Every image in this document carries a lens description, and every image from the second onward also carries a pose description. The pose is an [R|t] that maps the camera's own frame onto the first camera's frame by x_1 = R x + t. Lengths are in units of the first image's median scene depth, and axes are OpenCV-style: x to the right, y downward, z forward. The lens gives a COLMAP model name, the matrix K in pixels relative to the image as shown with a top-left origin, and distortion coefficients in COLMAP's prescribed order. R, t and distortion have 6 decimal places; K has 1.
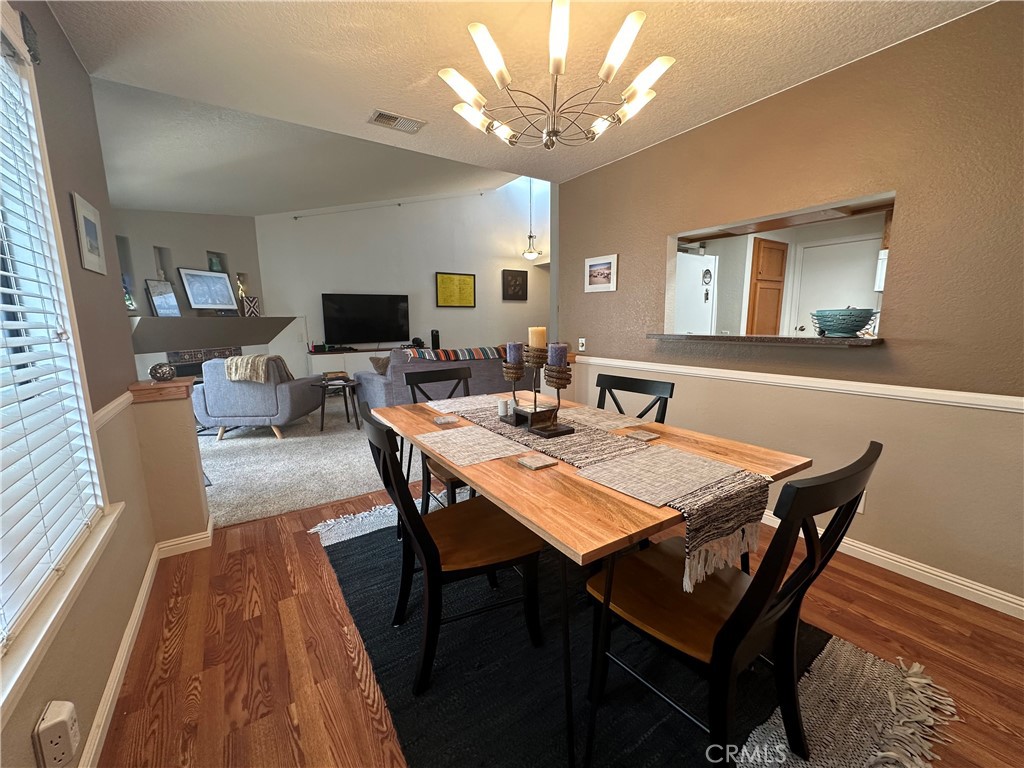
lens RADIAL K [[406.4, 0, 511.5], [0, 406.4, 386.7], [0, 0, 1]] dist [-0.000831, 0.000170]
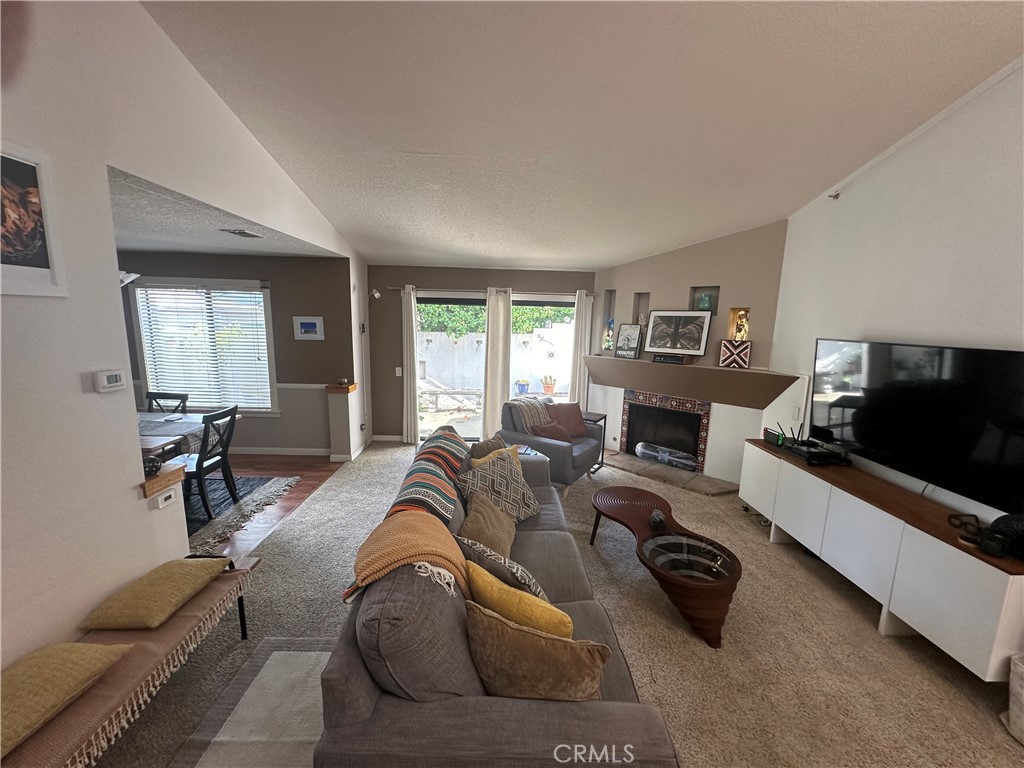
lens RADIAL K [[407.7, 0, 512.0], [0, 407.7, 384.0], [0, 0, 1]] dist [-0.003337, 0.000417]
pose [[-0.543003, 0.135503, -0.828726, 0.192636], [-0.157185, 0.953050, 0.258823, -0.290914], [0.824888, 0.270805, -0.496210, 1.126375]]
